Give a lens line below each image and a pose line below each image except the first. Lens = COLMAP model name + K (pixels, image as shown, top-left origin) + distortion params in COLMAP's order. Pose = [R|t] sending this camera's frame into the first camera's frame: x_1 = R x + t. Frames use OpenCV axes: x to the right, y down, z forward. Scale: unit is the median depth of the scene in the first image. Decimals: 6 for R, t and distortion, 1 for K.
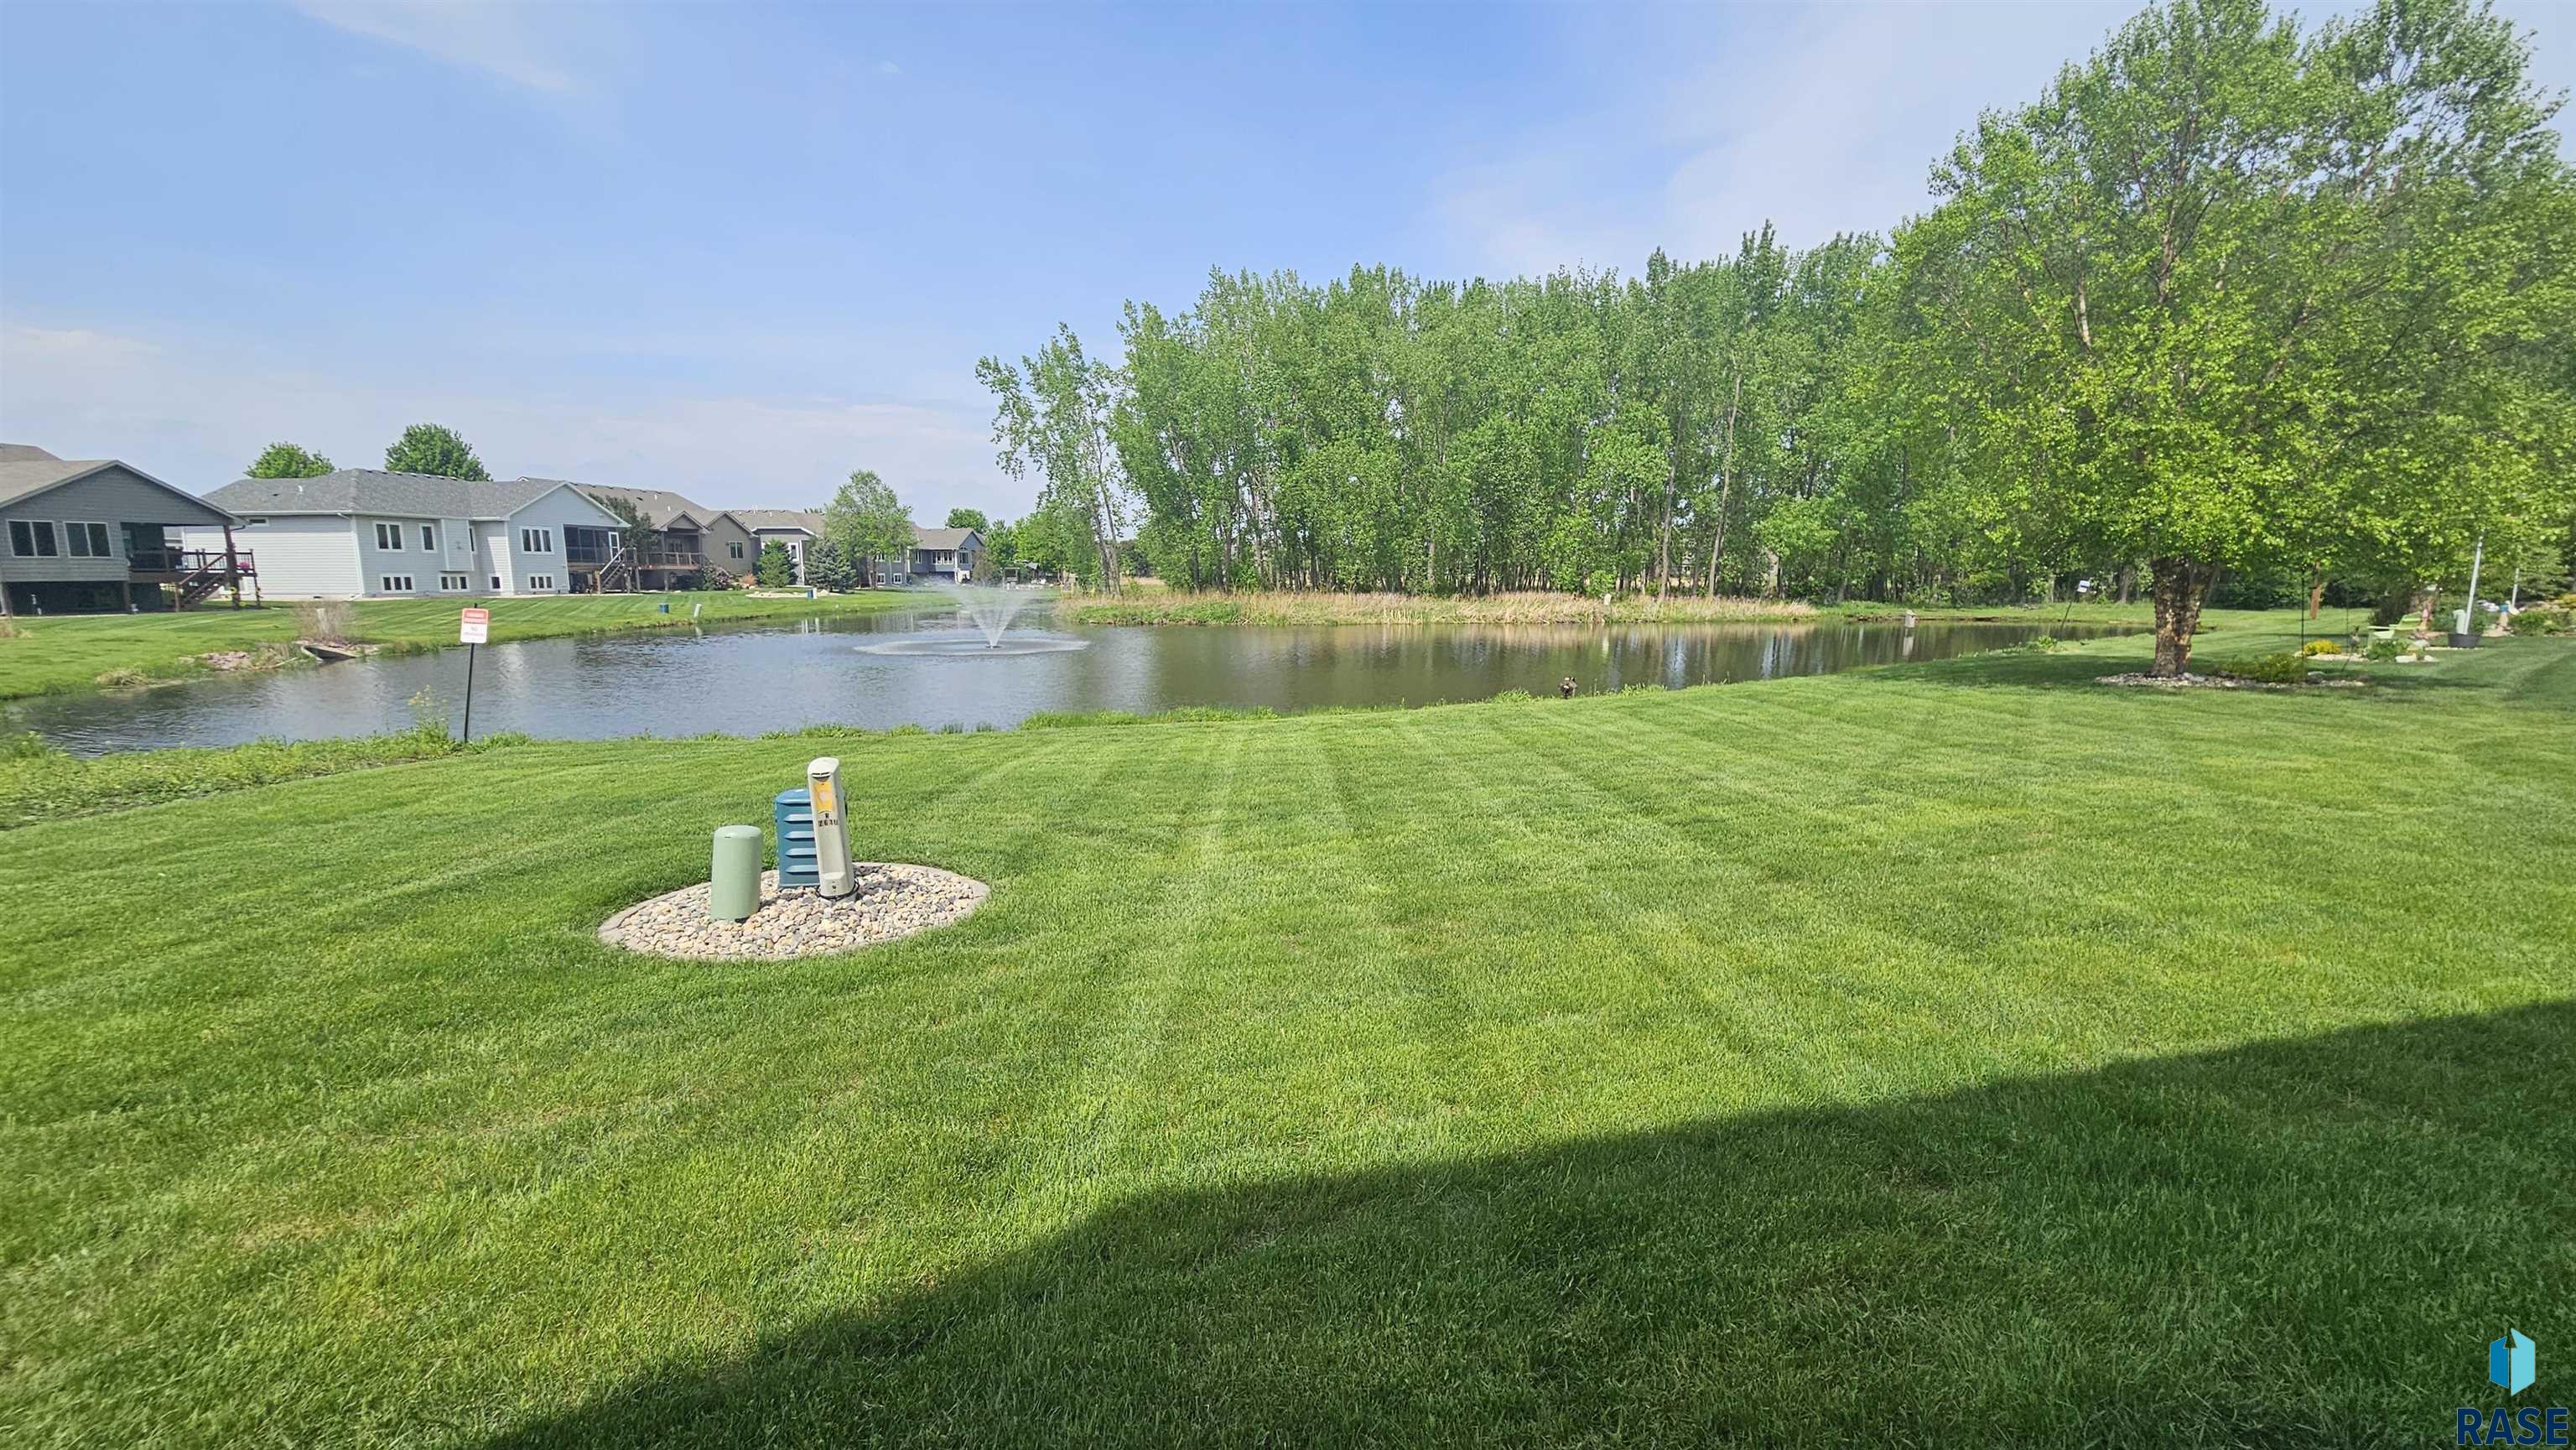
lens RADIAL K [[1048.6, 0, 1298.9], [0, 1048.6, 733.5], [0, 0, 1]] dist [-0.004814, 0.000079]
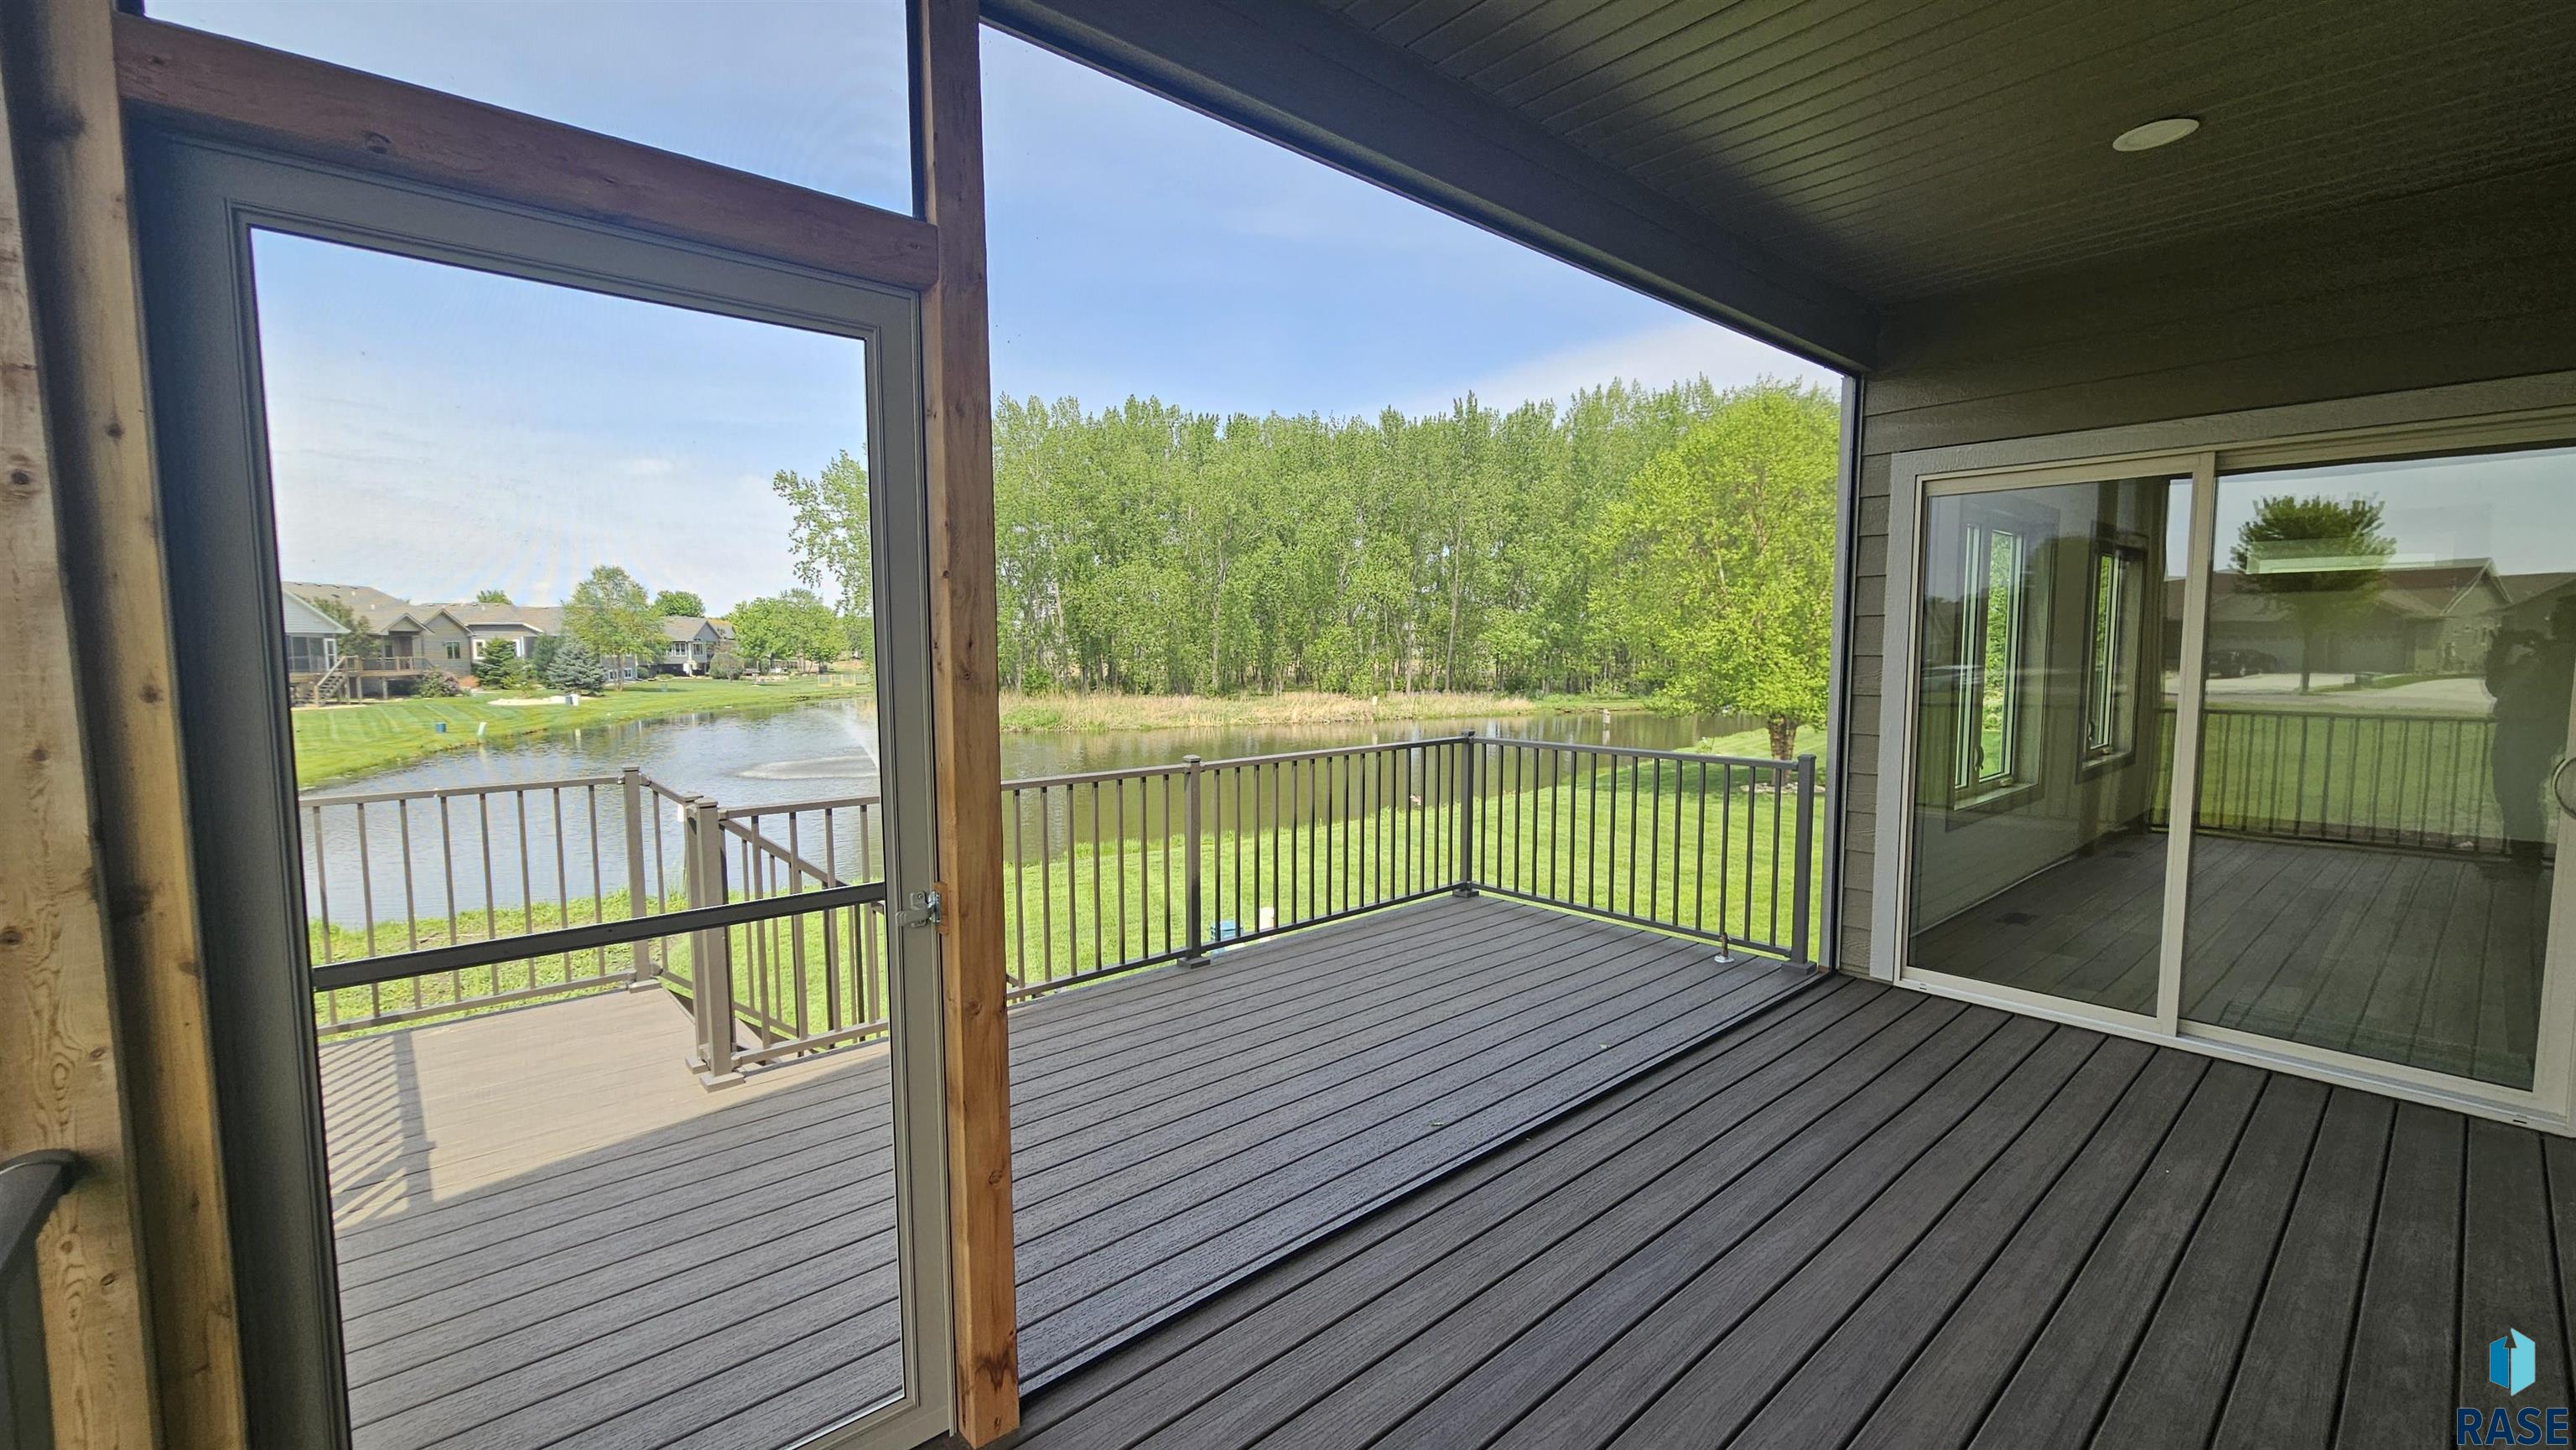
lens RADIAL K [[1048.6, 0, 1295.2], [0, 1048.6, 736.4], [0, 0, 1]] dist [-0.004814, 0.000079]
pose [[0.964807, -0.027502, 0.261519, -0.091530], [0.043917, 0.997400, -0.057132, -0.019697], [-0.259268, 0.066606, 0.963506, -0.108372]]
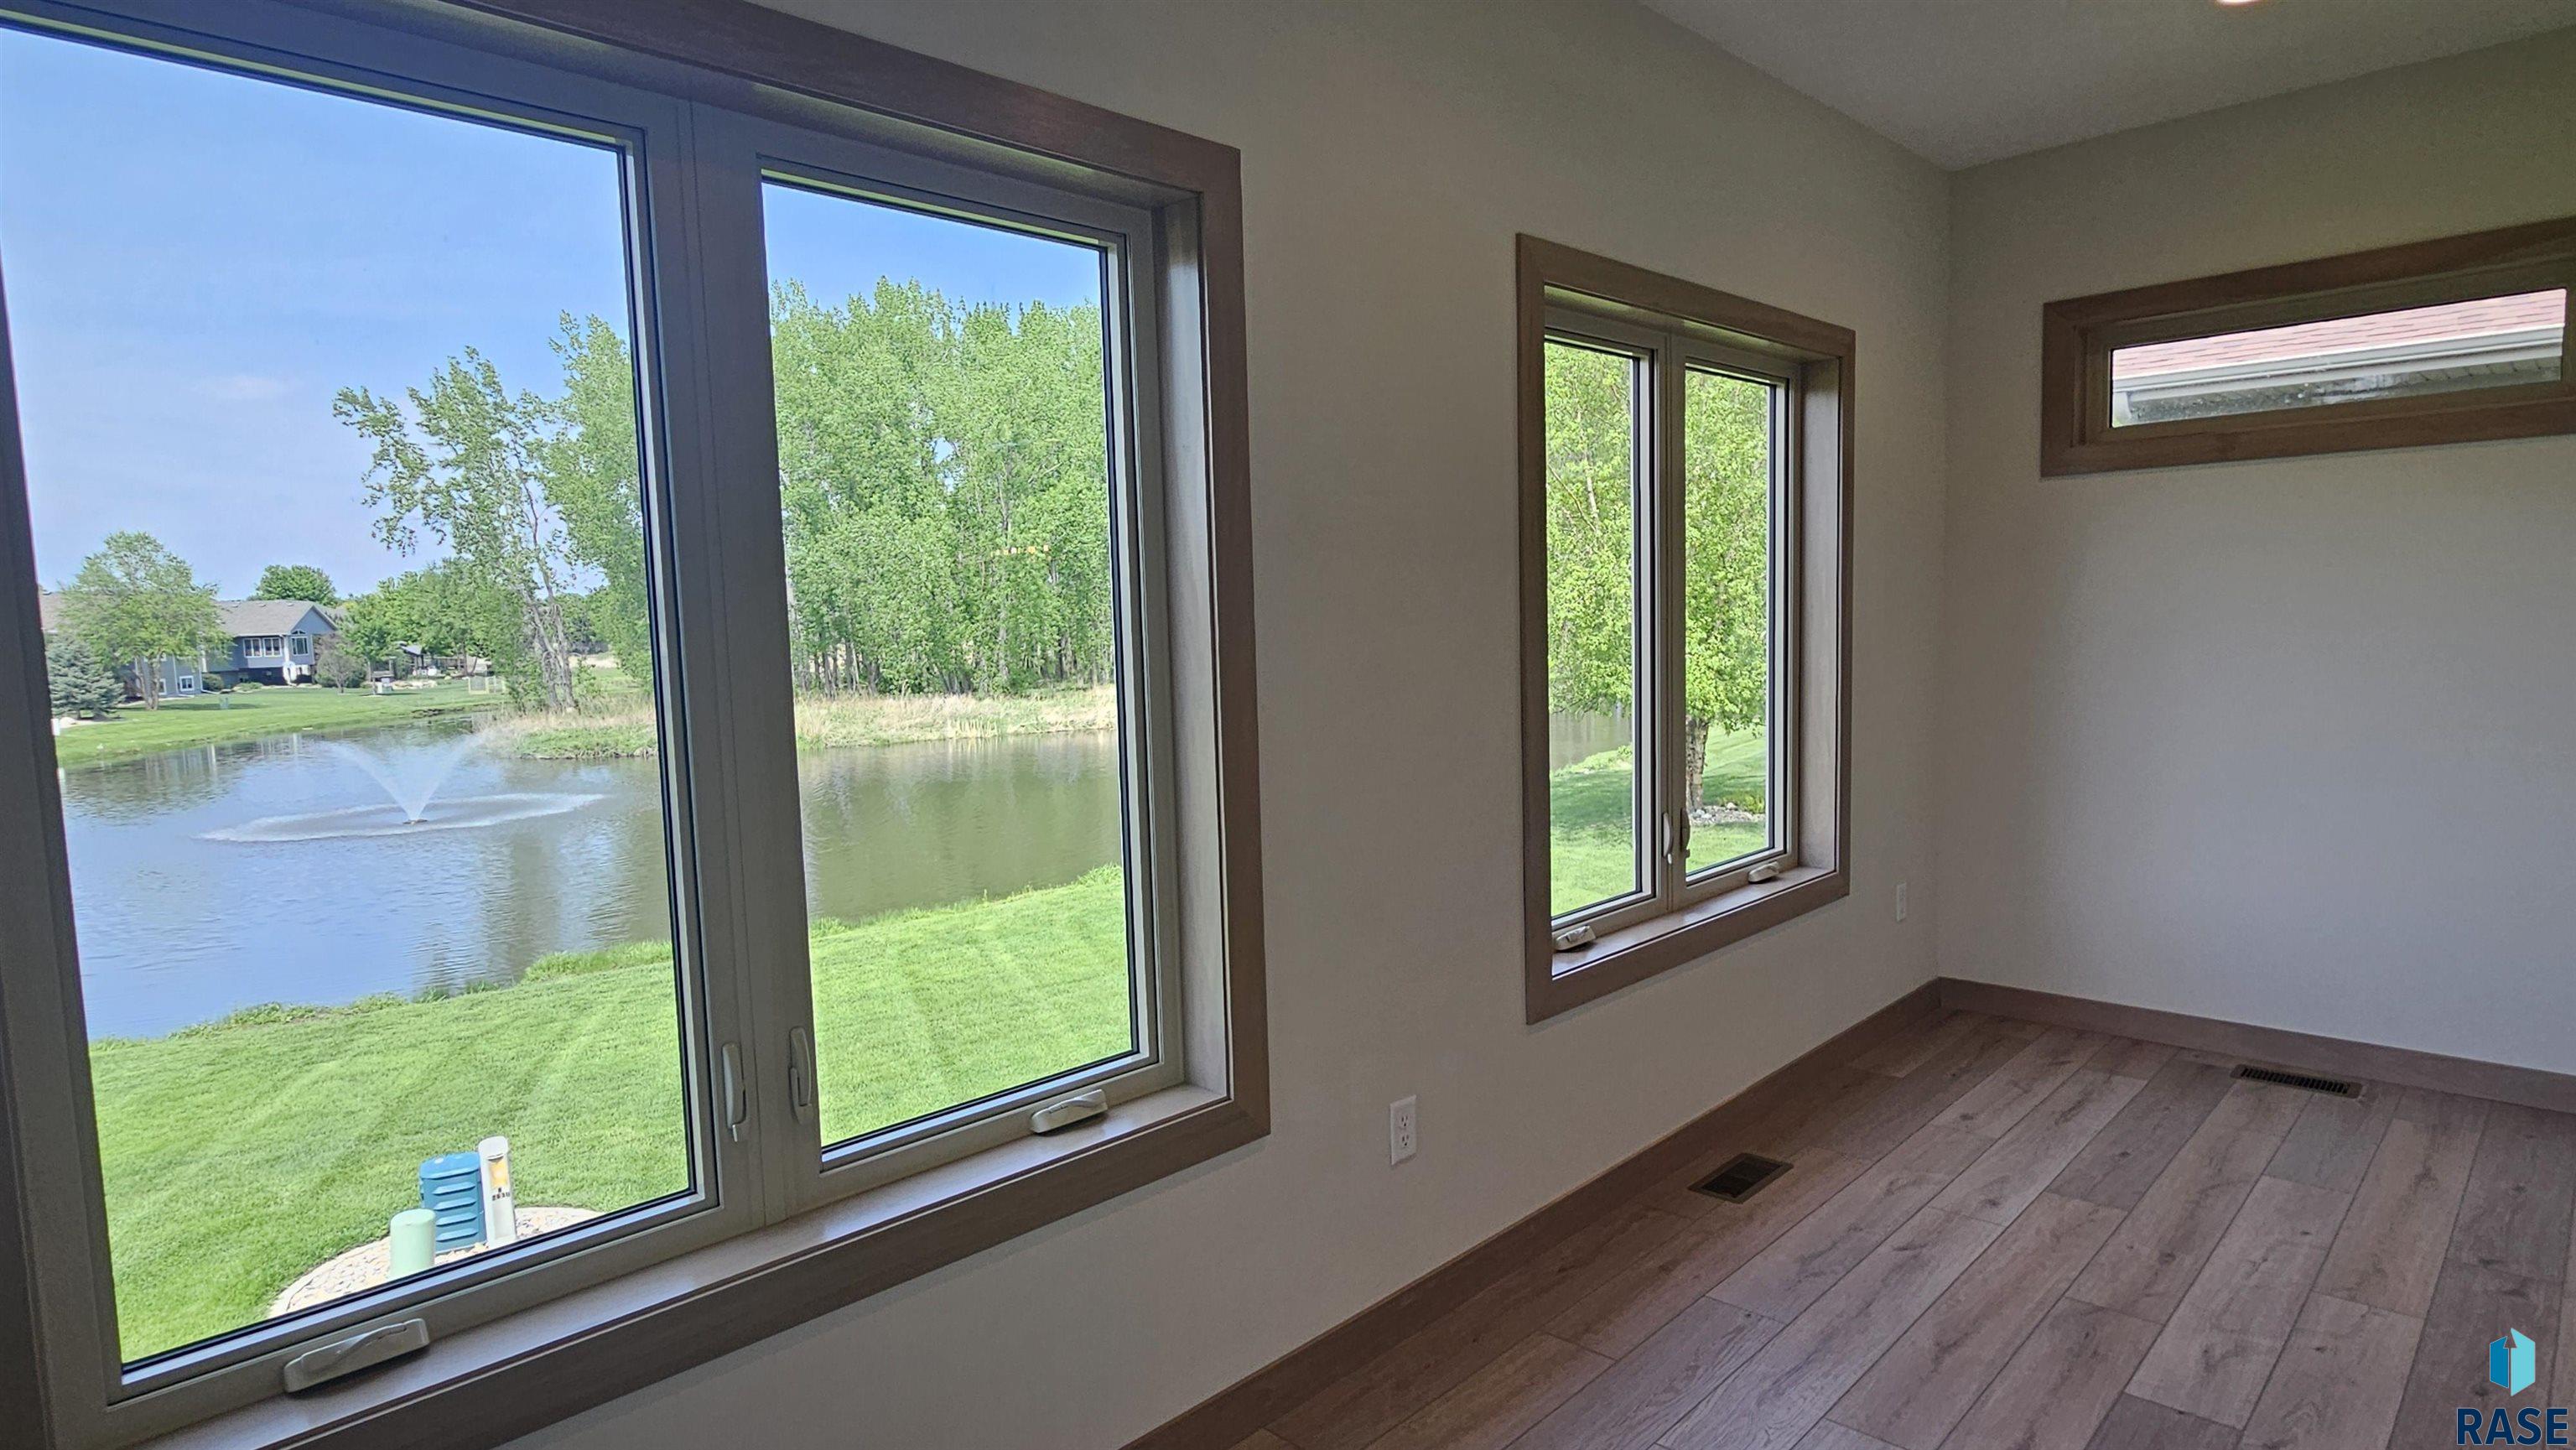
lens RADIAL K [[1374.8, 0, 1284.0], [0, 1374.8, 734.6], [0, 0, 1]] dist [0.007779, -0.003430]
pose [[0.946849, -0.056796, 0.316623, -0.007821], [0.078110, 0.995425, -0.055024, -0.025009], [-0.312049, 0.076831, 0.946954, -0.068988]]
